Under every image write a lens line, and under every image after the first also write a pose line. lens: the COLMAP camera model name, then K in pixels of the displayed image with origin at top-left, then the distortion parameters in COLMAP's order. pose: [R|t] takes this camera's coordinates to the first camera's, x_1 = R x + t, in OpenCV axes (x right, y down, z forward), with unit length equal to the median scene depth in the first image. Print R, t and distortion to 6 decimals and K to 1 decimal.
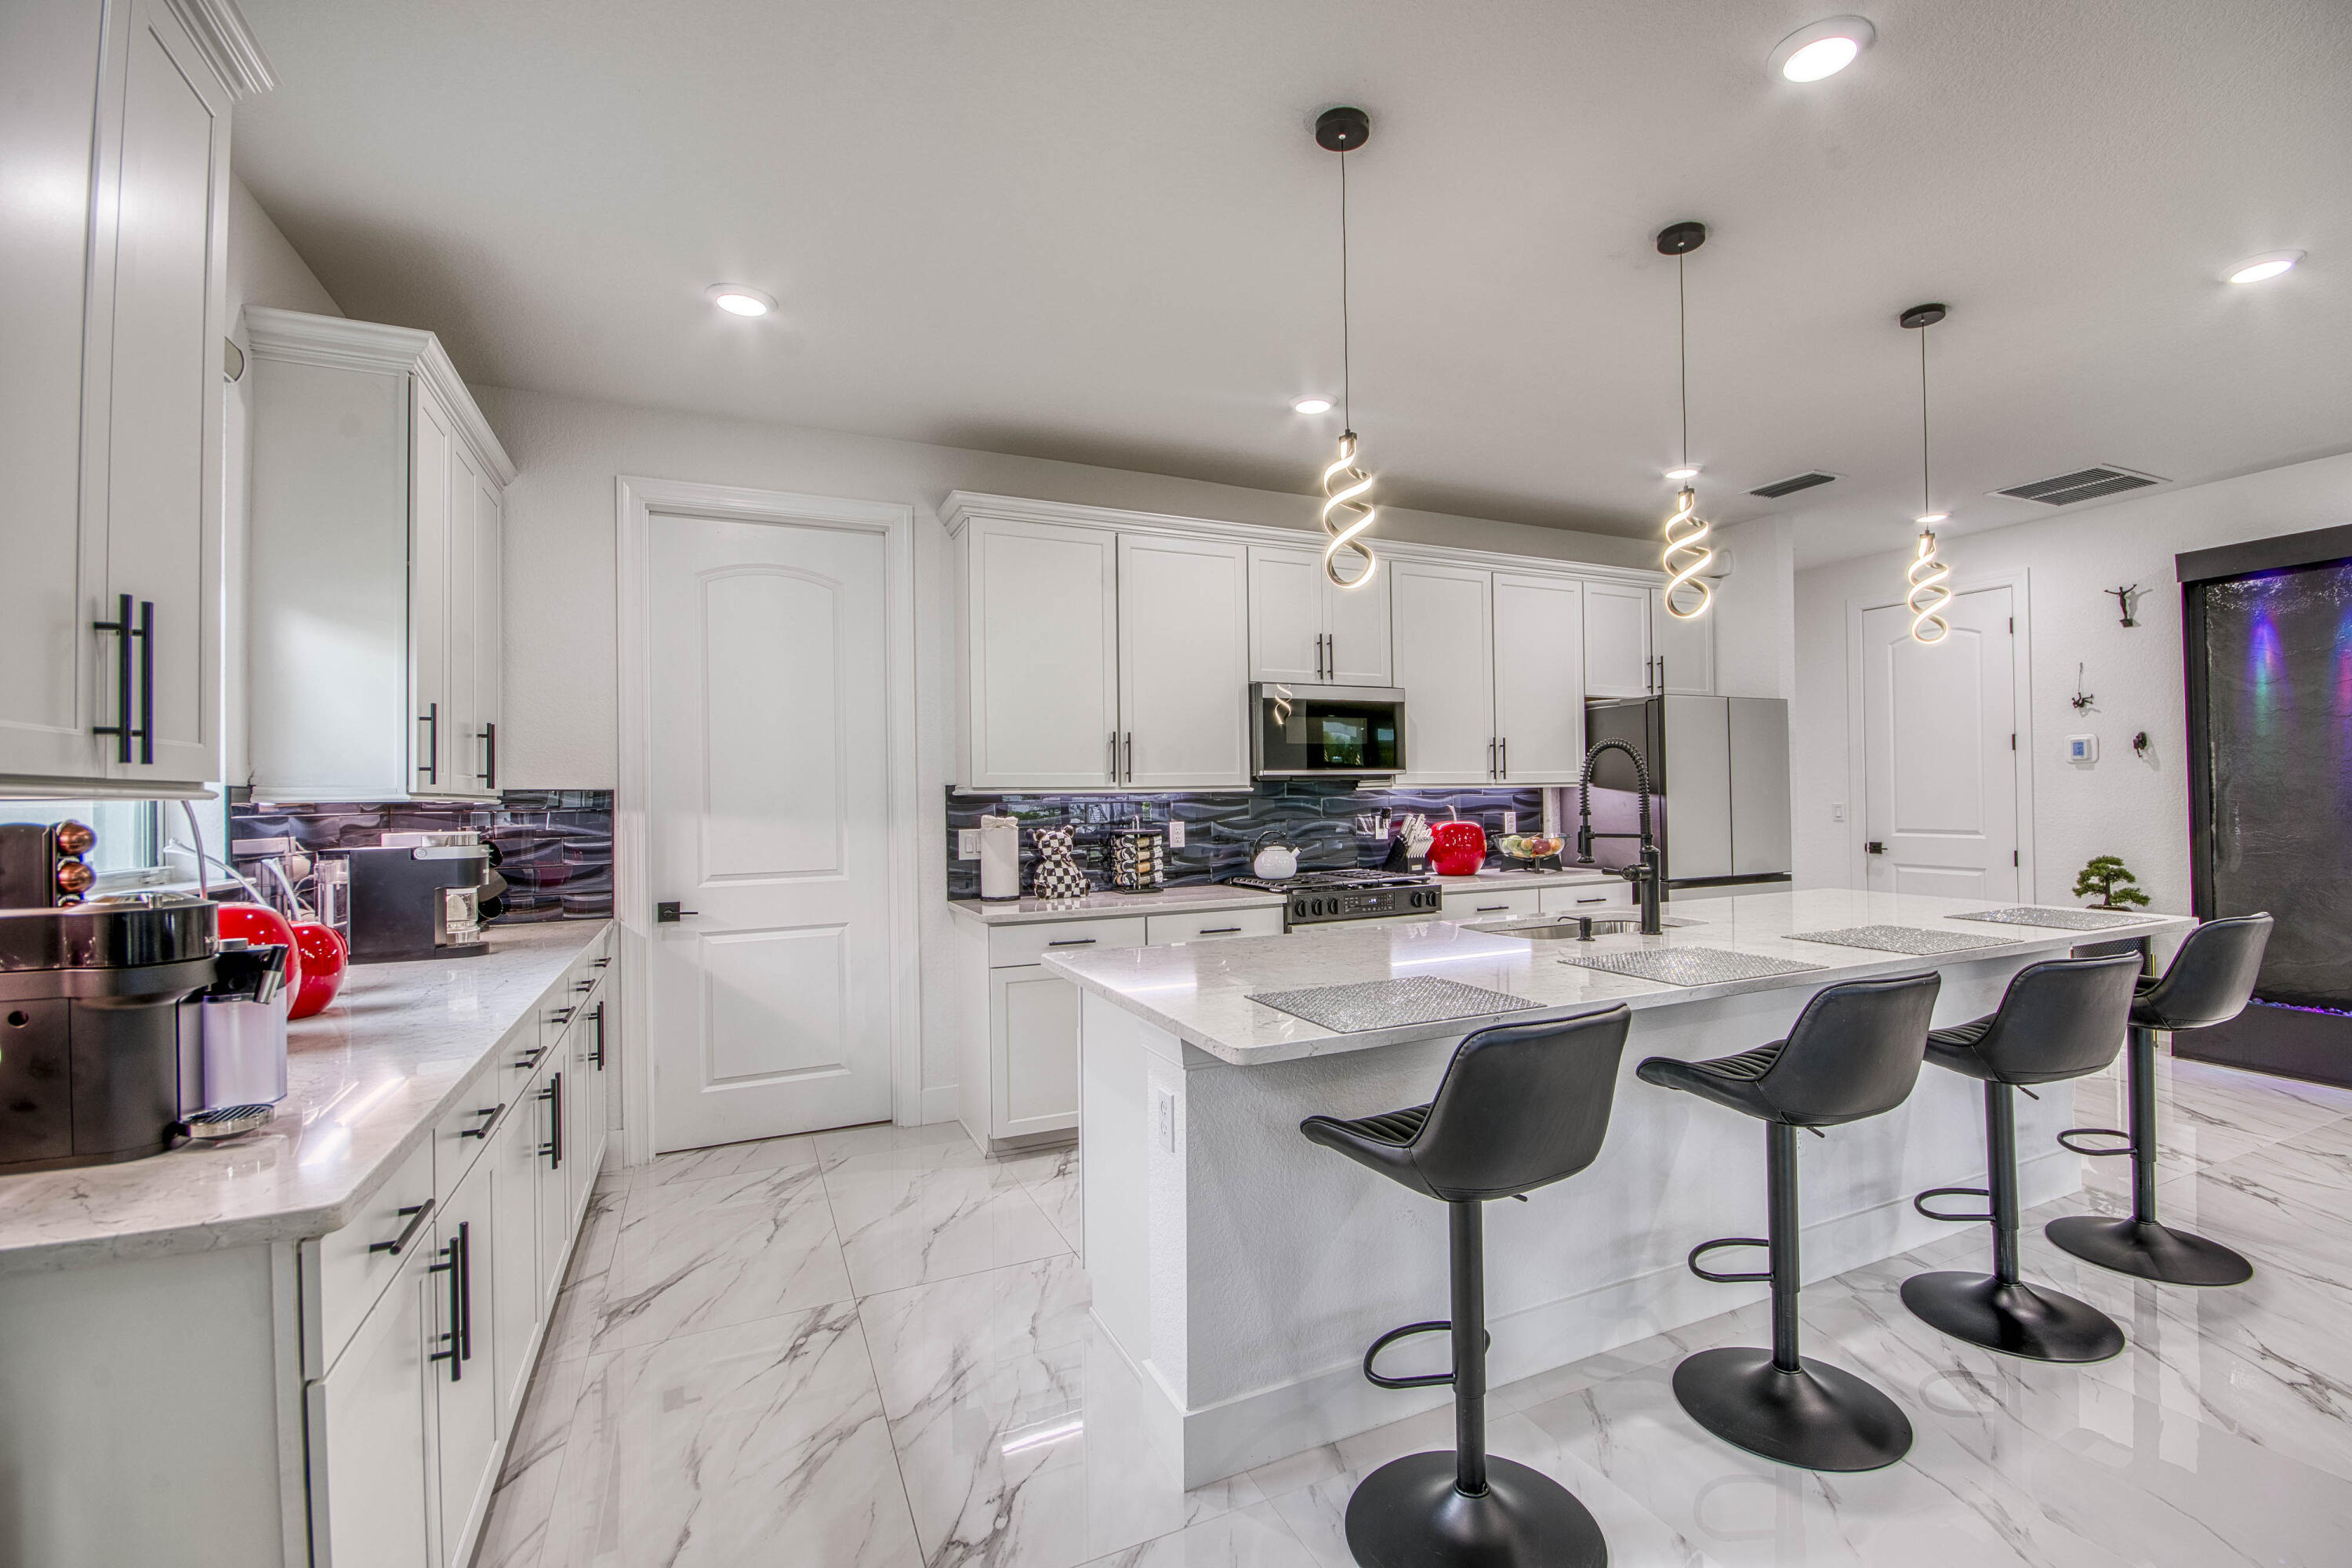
lens RADIAL K [[982.2, 0, 1186.4], [0, 982.2, 792.8], [0, 0, 1]] dist [-0.013844, -0.001977]
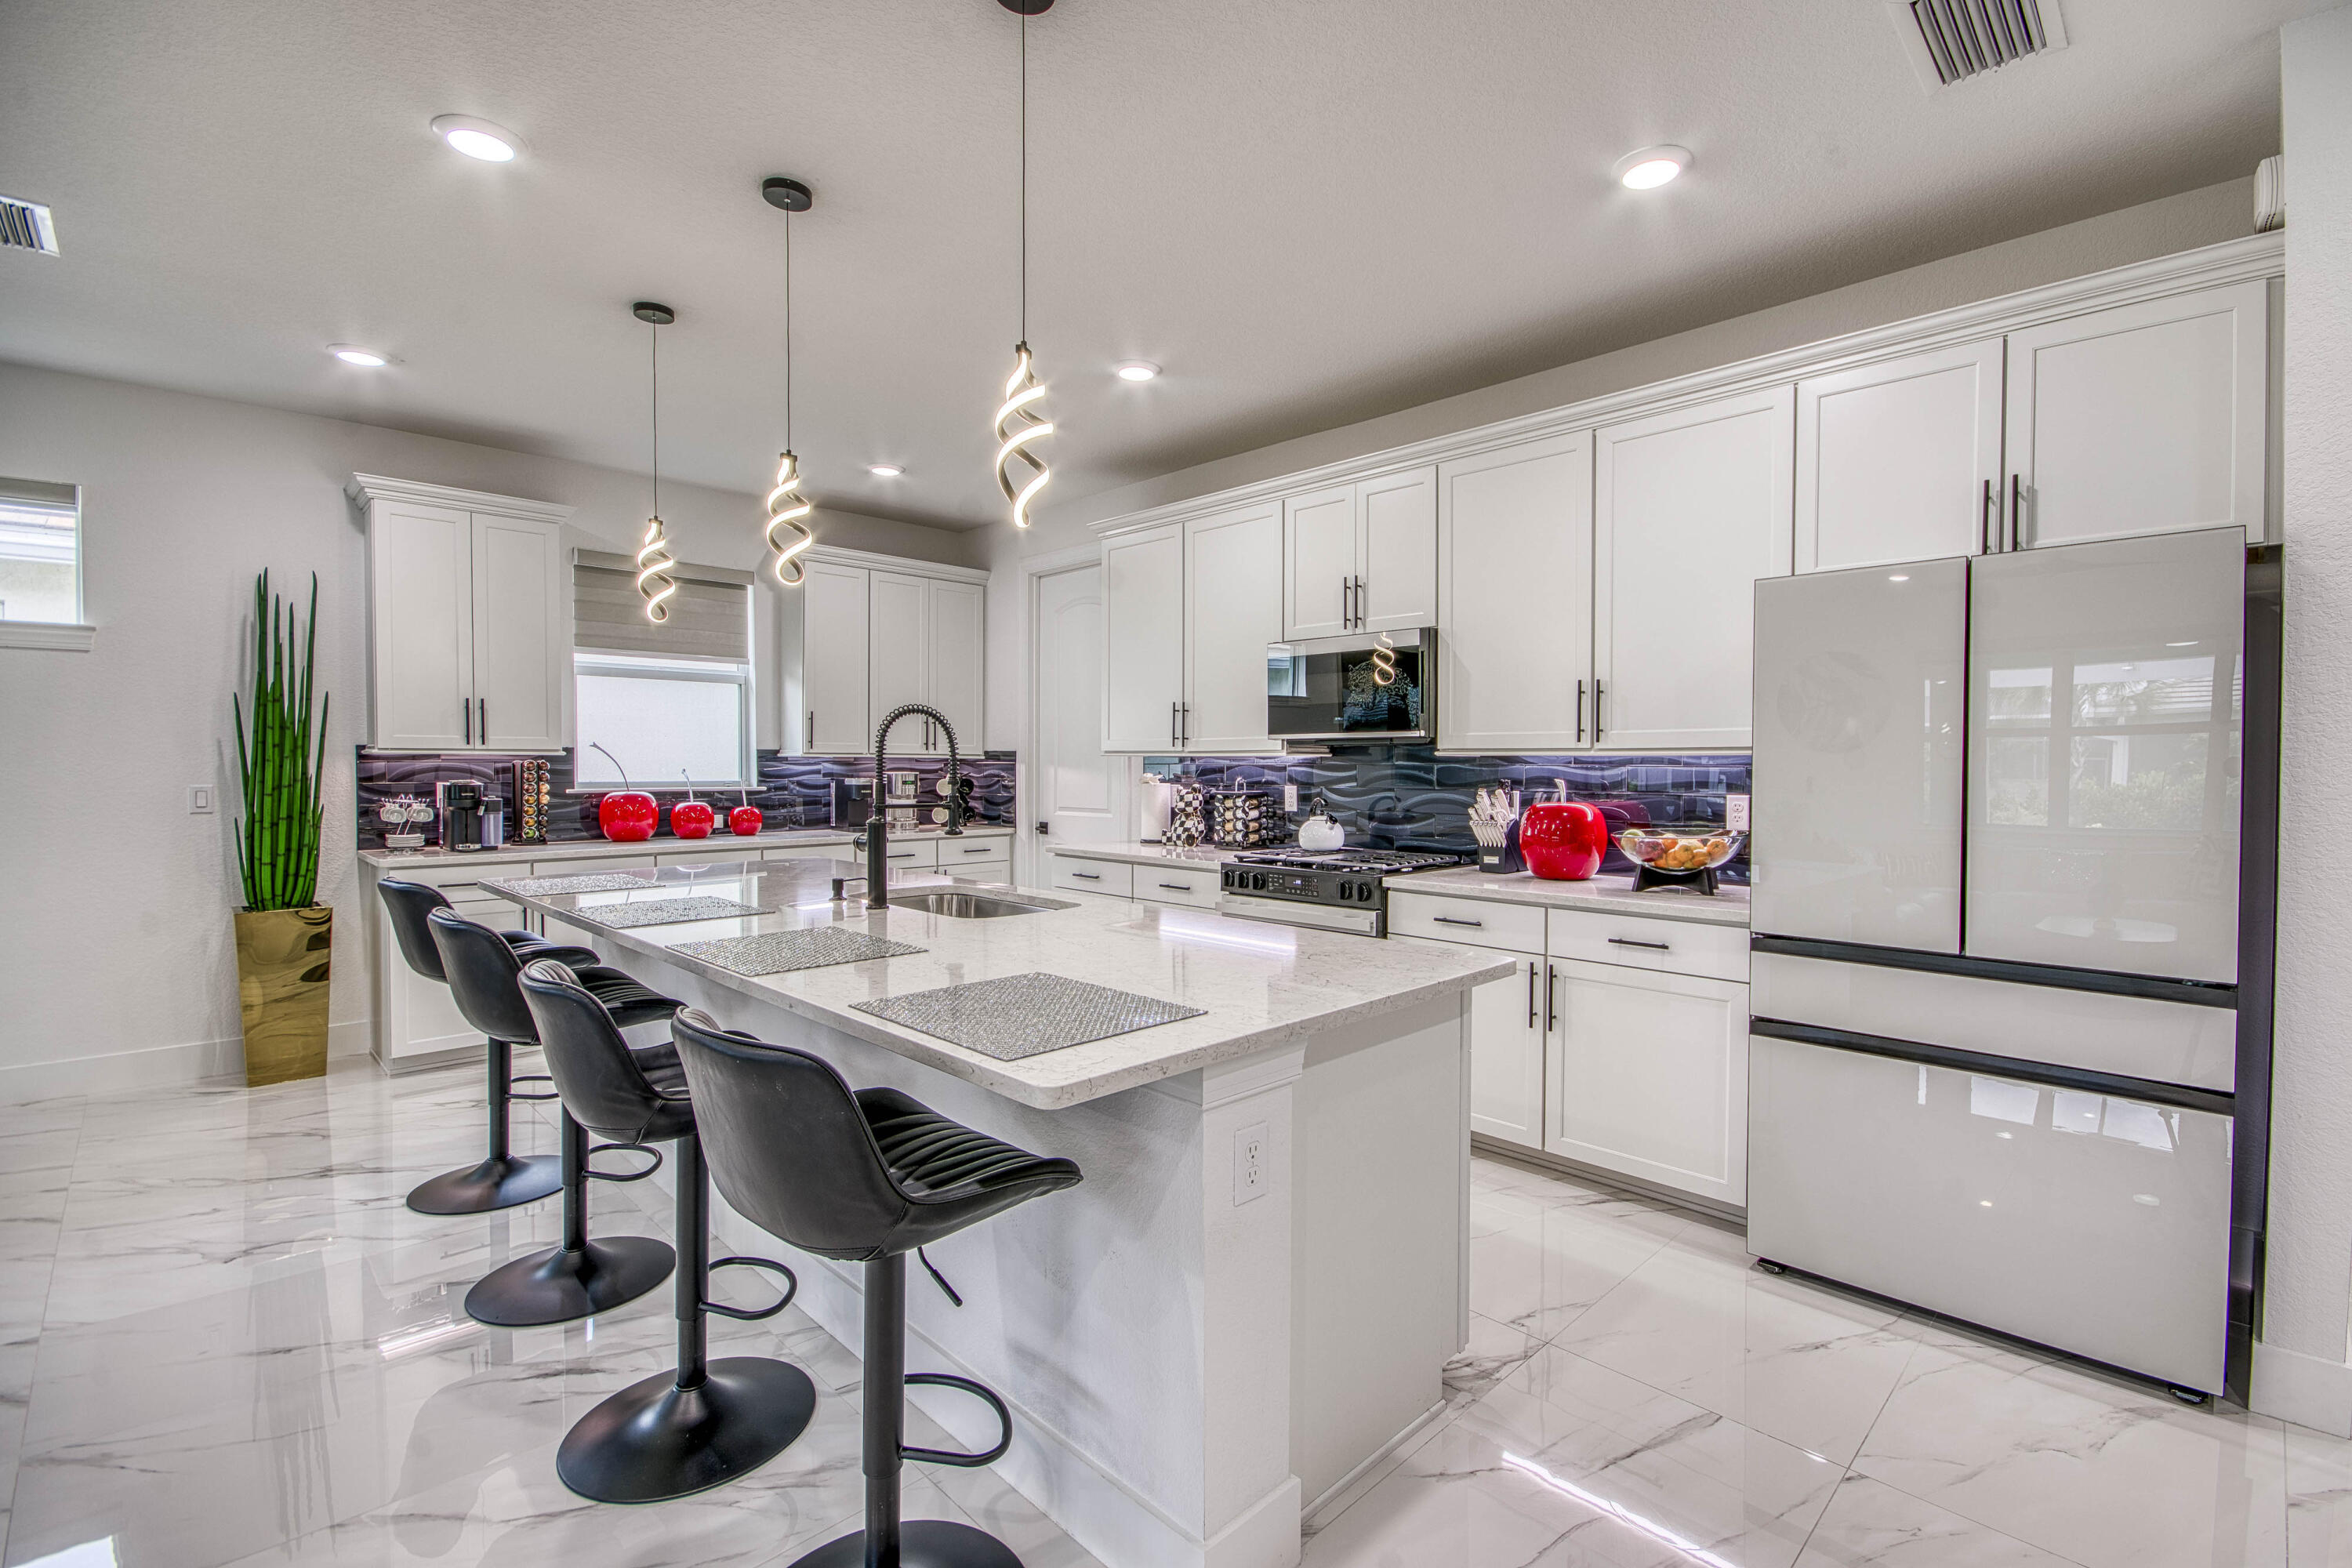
lens RADIAL K [[1041.5, 0, 1236.6], [0, 1041.5, 782.0], [0, 0, 1]] dist [-0.000948, -0.007257]
pose [[0.354681, 0.033717, -0.934379, 0.944071], [-0.002260, 0.999378, 0.035204, -0.011405], [0.934985, -0.010375, 0.354536, 0.560140]]
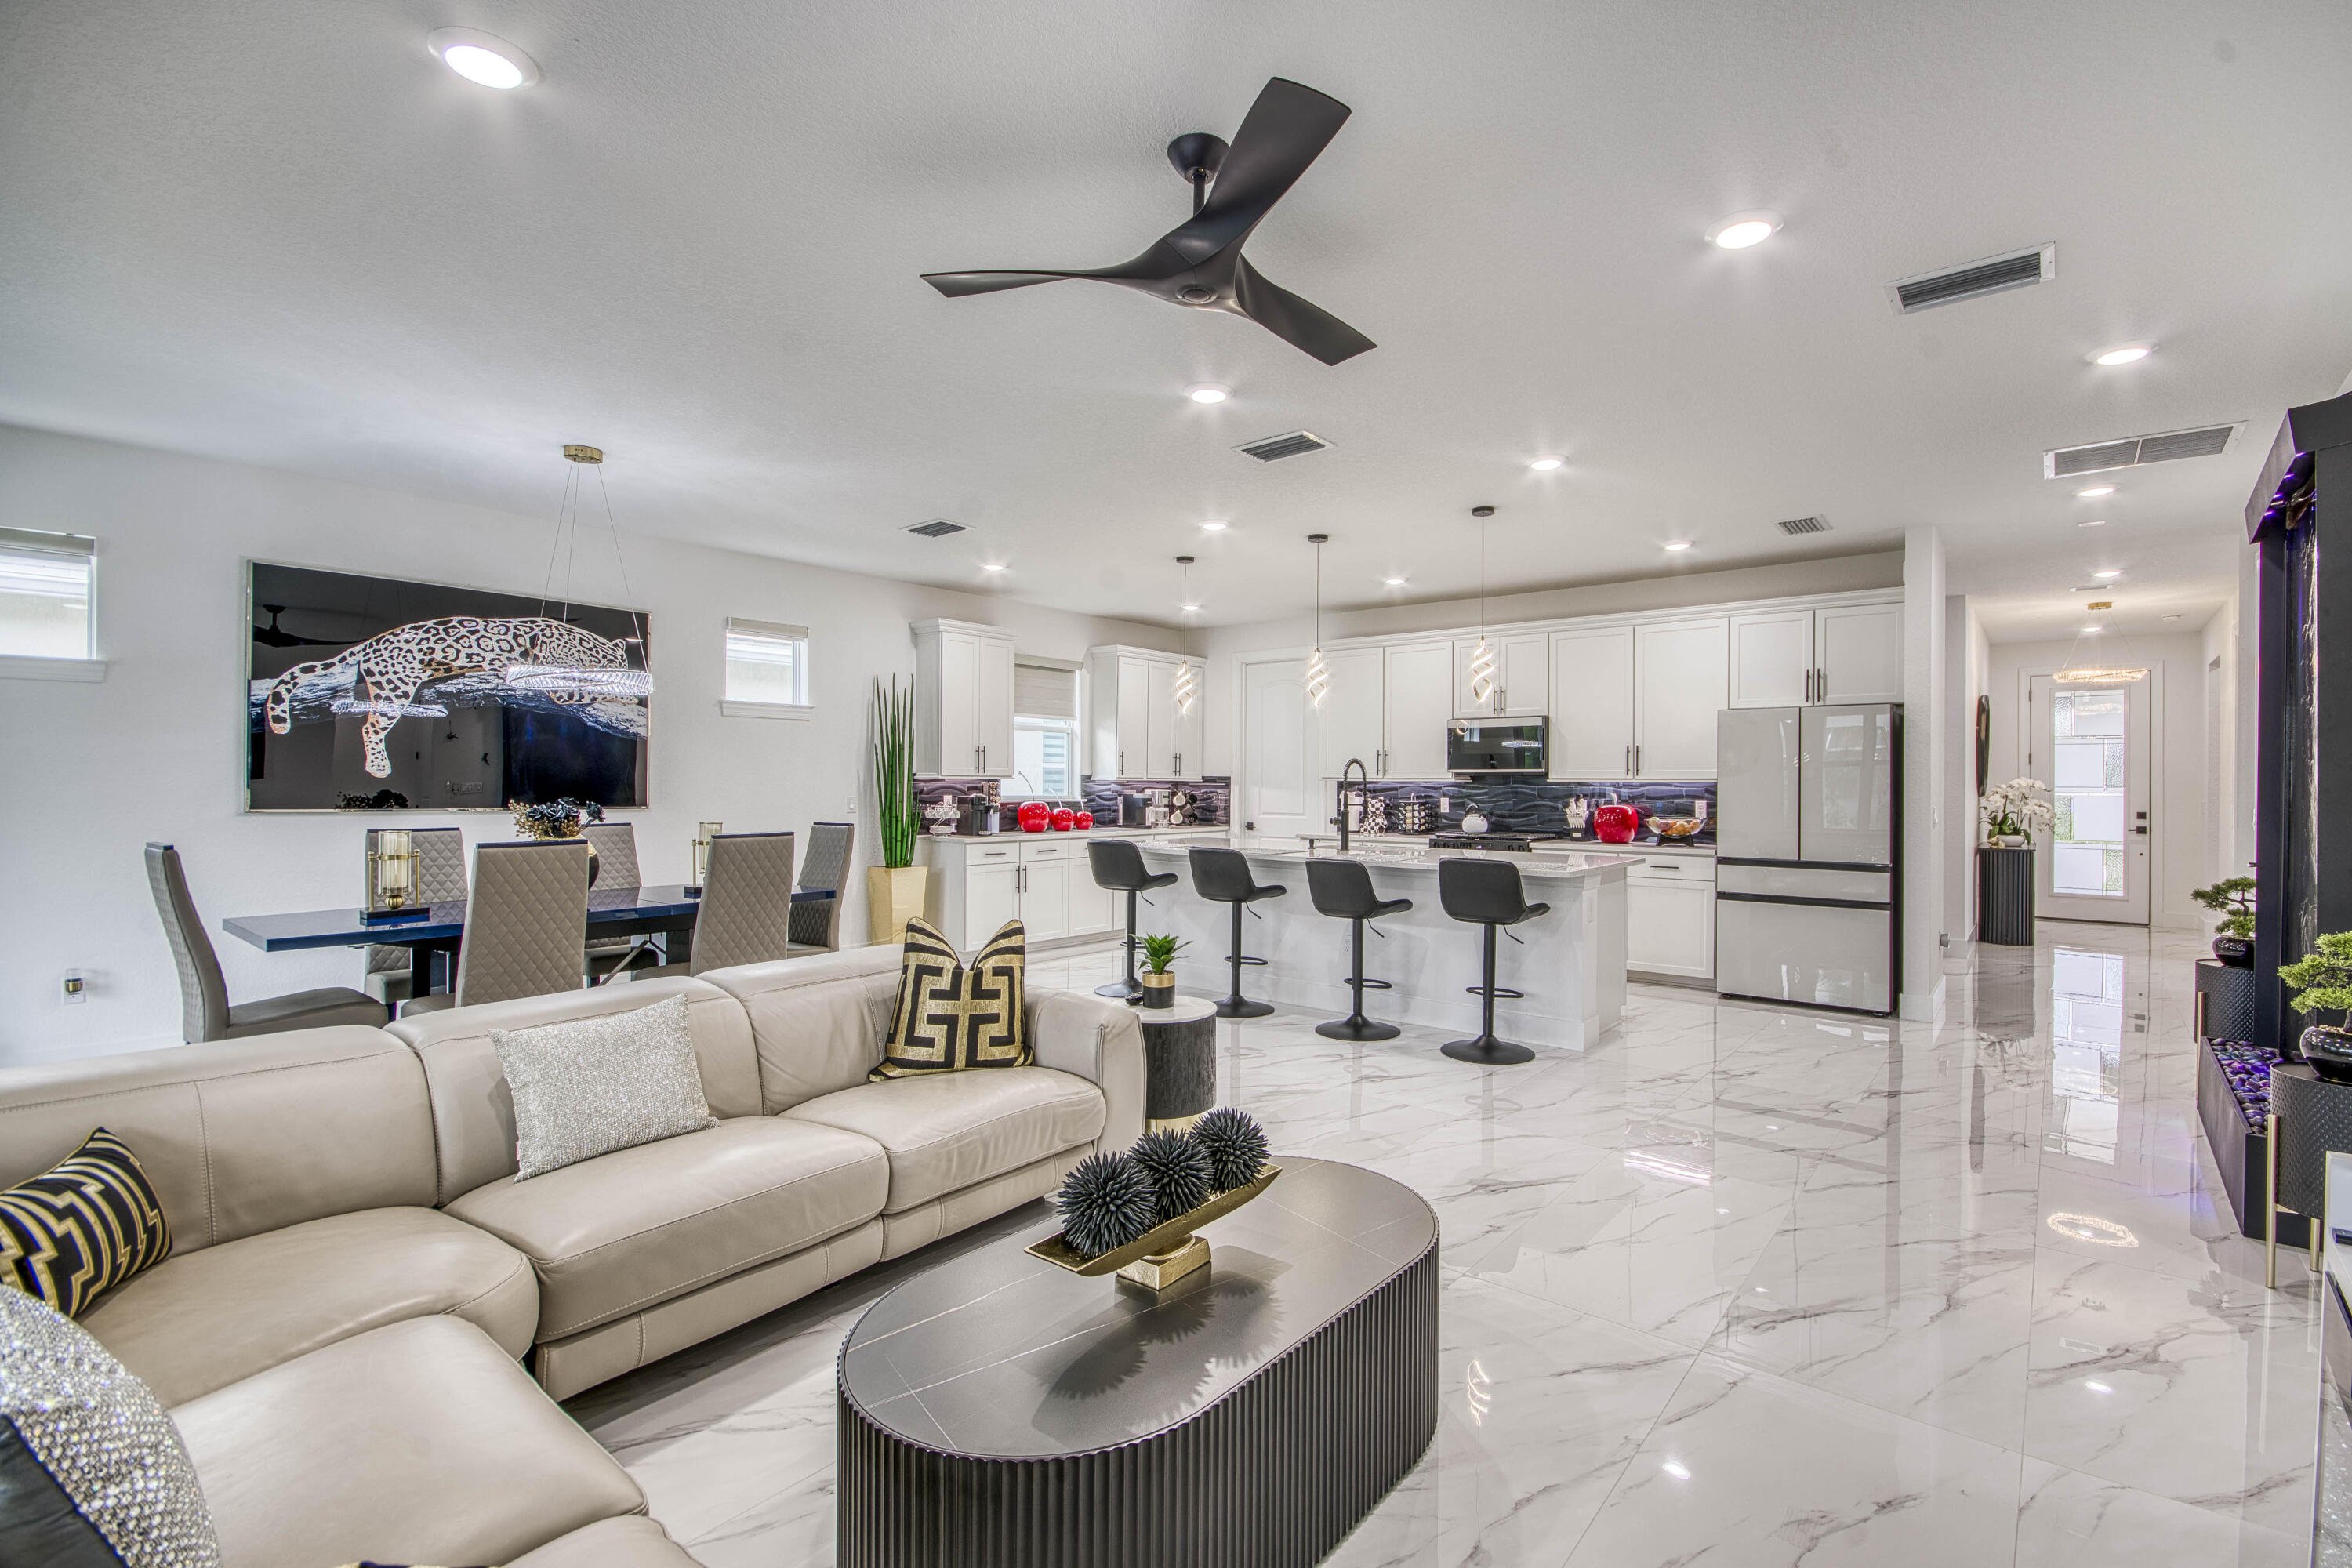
lens RADIAL K [[1035.4, 0, 1239.4], [0, 1035.4, 779.2], [0, 0, 1]] dist [-0.001864, 0.000168]
pose [[0.445638, 0.014827, -0.895090, 1.458690], [-0.006479, 0.999890, 0.013337, -0.026008], [0.895190, -0.000144, 0.445685, -0.155008]]
